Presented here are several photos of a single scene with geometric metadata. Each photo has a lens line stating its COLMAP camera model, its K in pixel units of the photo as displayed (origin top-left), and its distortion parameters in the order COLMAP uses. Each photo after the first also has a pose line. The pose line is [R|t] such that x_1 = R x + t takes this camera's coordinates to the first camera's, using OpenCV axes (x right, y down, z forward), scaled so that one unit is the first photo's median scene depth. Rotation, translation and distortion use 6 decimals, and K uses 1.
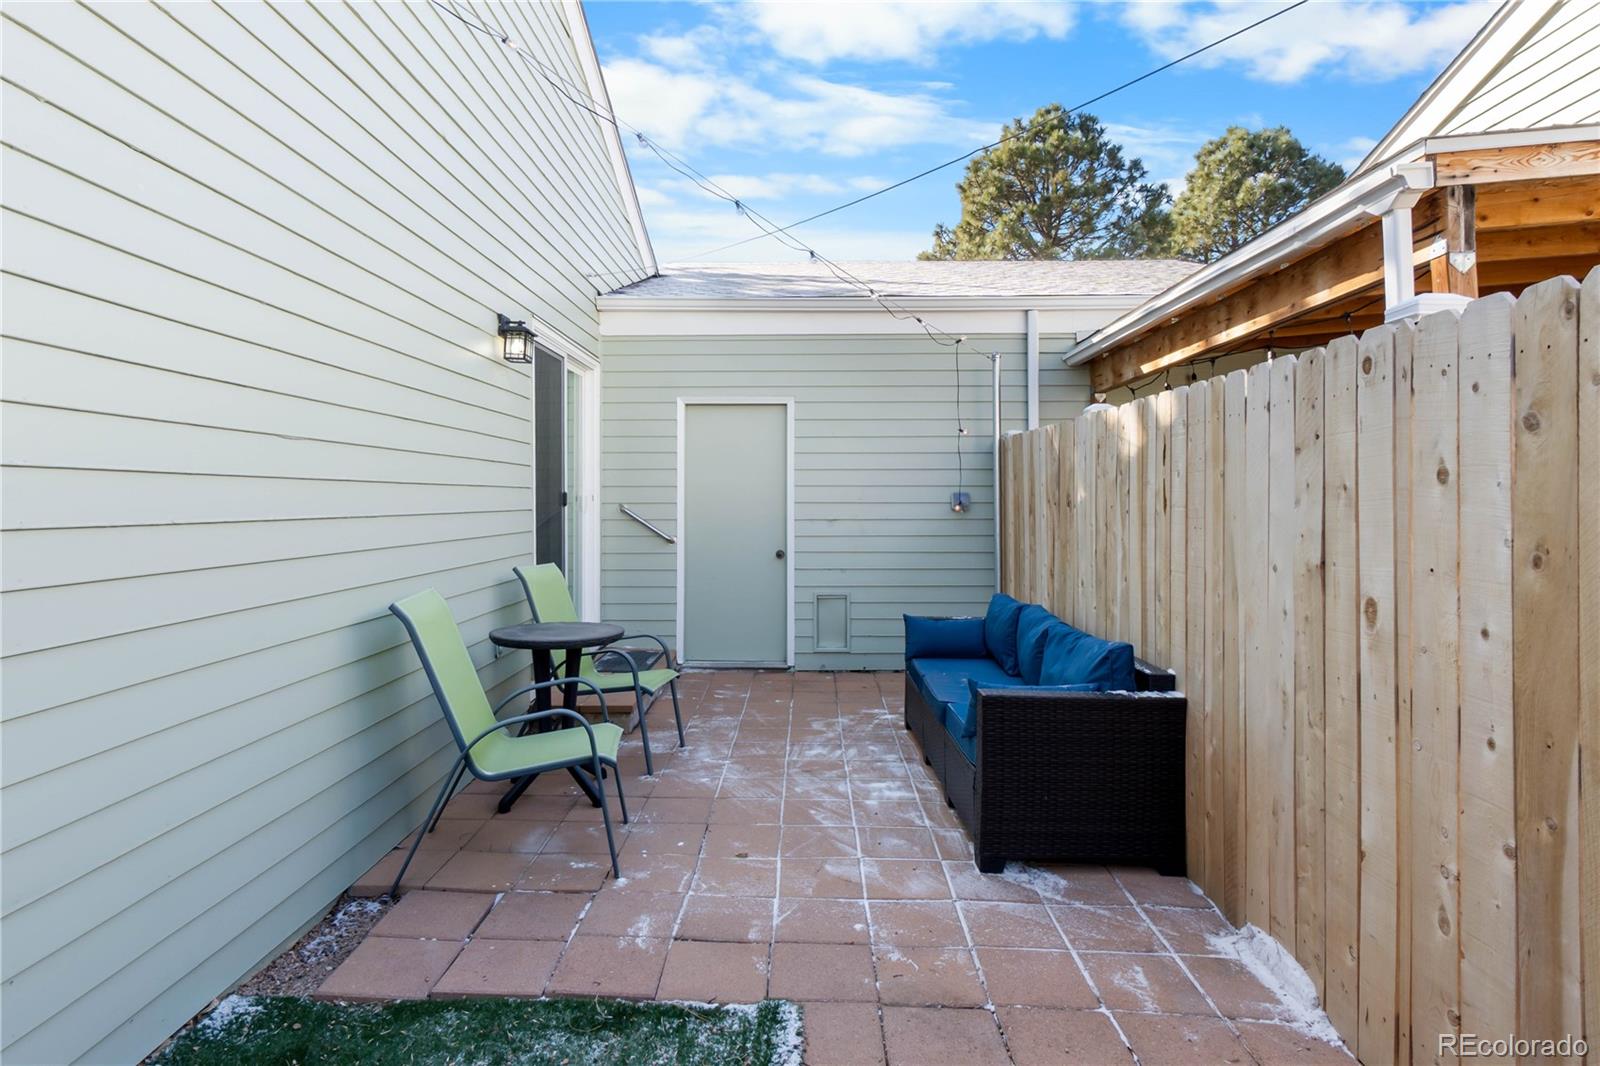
lens RADIAL K [[841.2, 0, 802.5], [0, 841.2, 512.8], [0, 0, 1]] dist [0.001437, -0.000277]
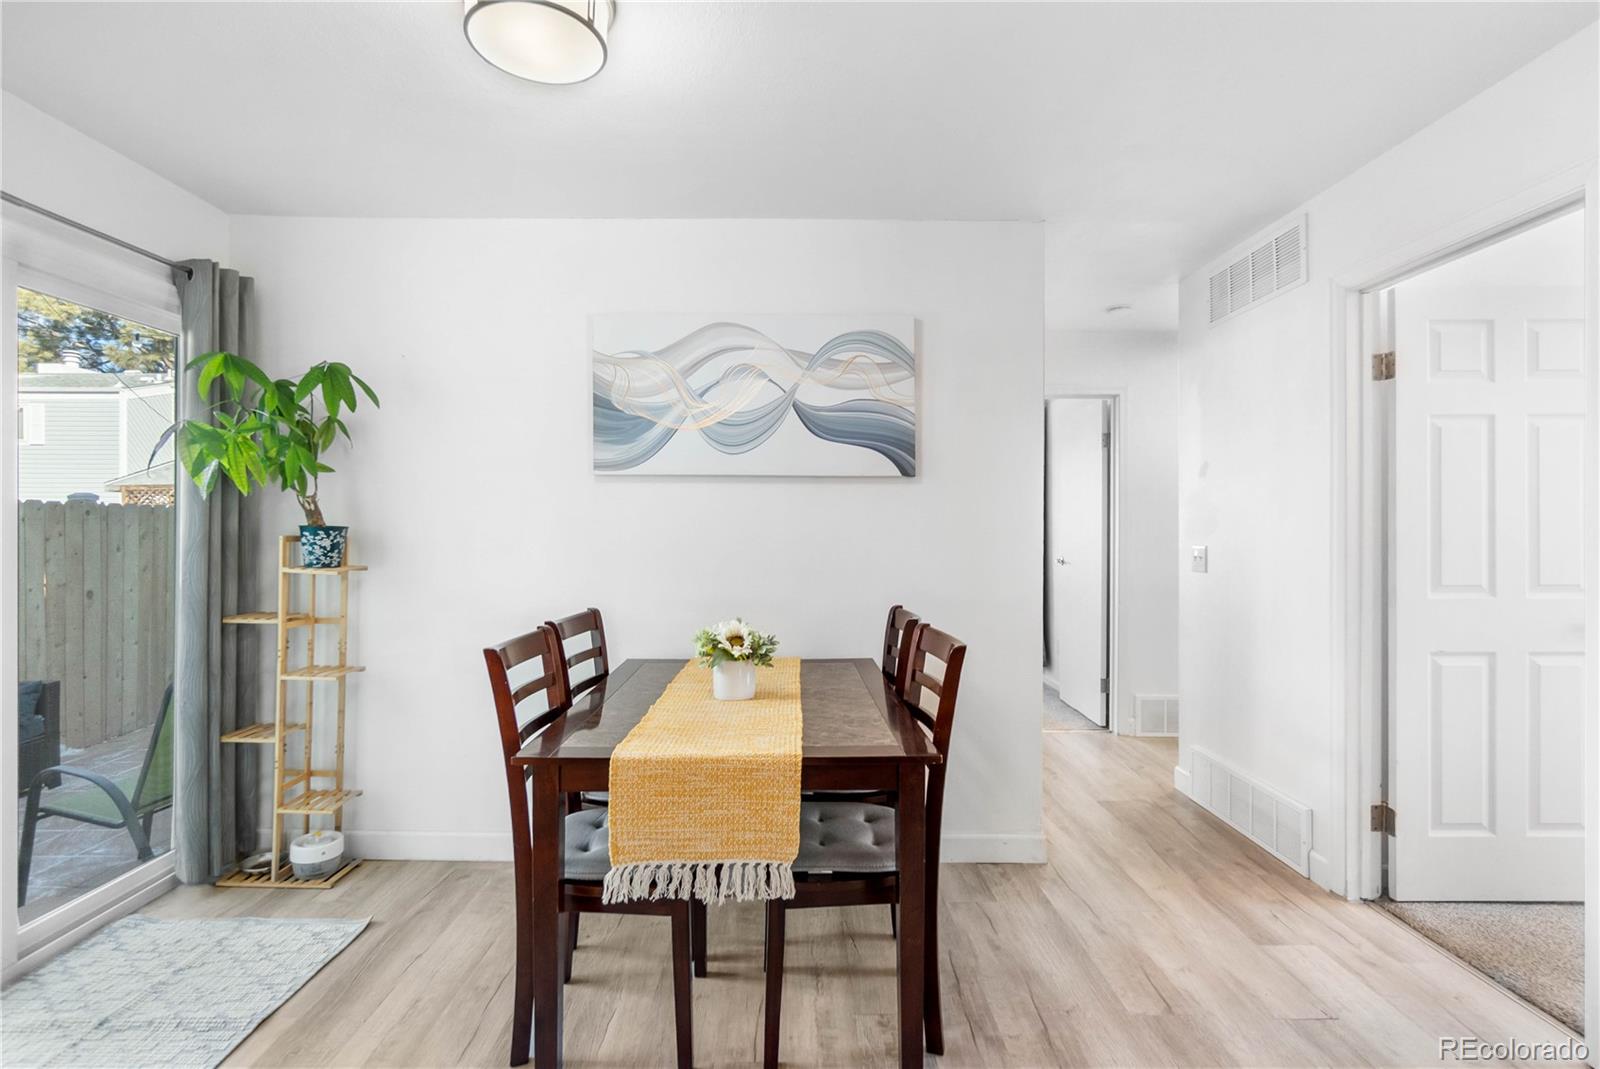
lens RADIAL K [[753.8, 0, 797.3], [0, 753.8, 526.9], [0, 0, 1]] dist [-0.005610, 0.000069]
pose [[-0.999959, 0.005460, -0.007237, -1.065314], [0.005349, 0.999869, 0.015292, -0.088384], [0.007320, 0.015253, -0.999857, 2.137751]]
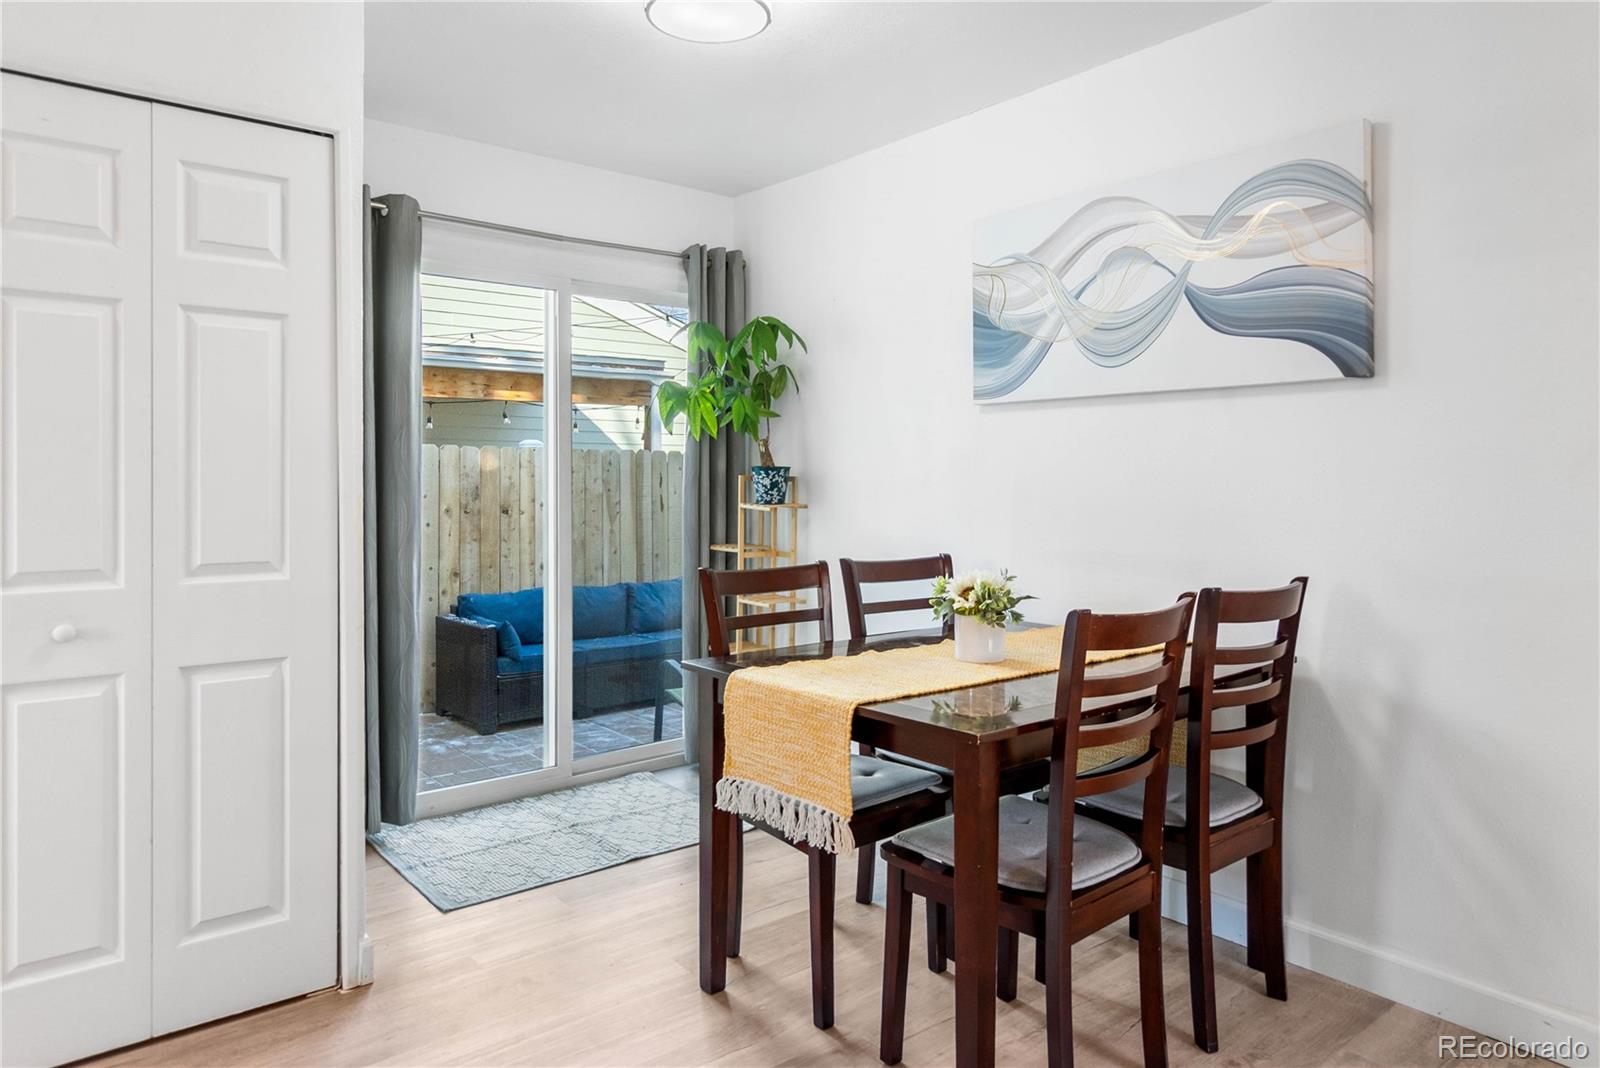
lens RADIAL K [[998.9, 0, 797.4], [0, 998.9, 487.9], [0, 0, 1]] dist [-0.001220, -0.000515]
pose [[-0.636961, 0.001216, 0.770895, -1.453471], [0.014771, 0.999834, 0.010628, -0.068457], [-0.770755, 0.018156, -0.636873, 2.058215]]
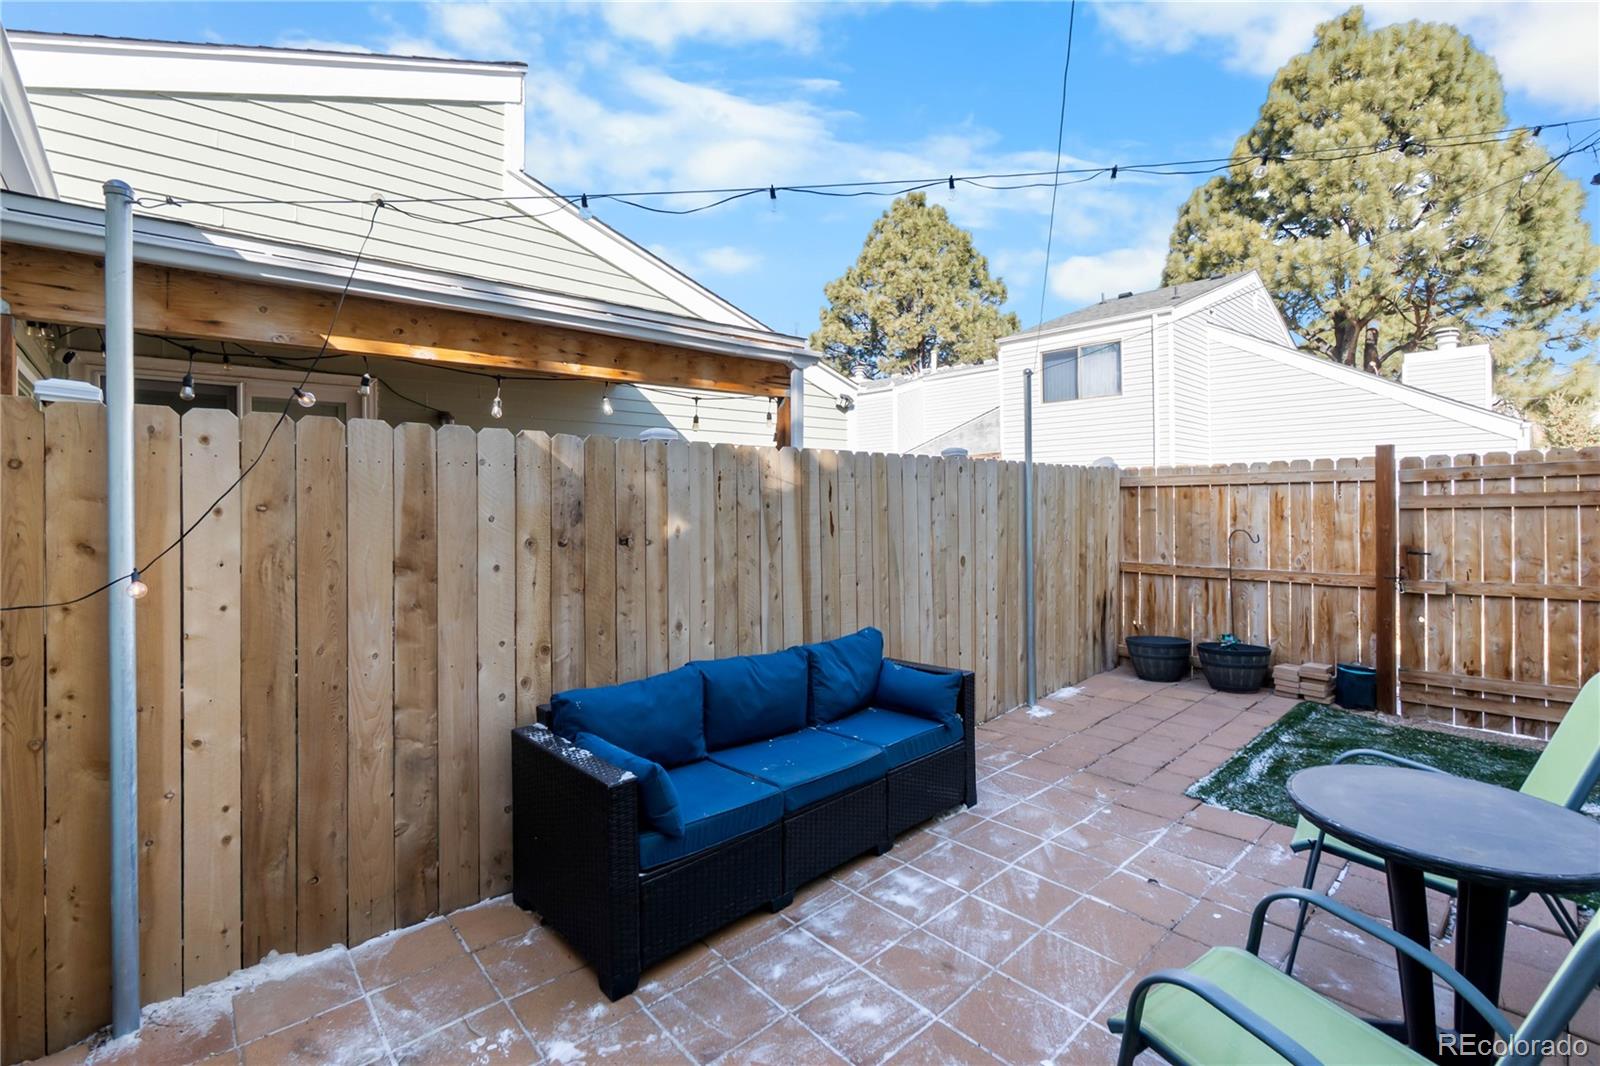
lens RADIAL K [[706.6, 0, 800.4], [0, 706.6, 499.0], [0, 0, 1]] dist [-0.001000, 0.000319]
pose [[-0.677833, 0.009785, 0.735151, -0.369153], [0.021505, 0.999747, 0.006521, -0.062157], [-0.734901, 0.020229, -0.677872, 1.680938]]
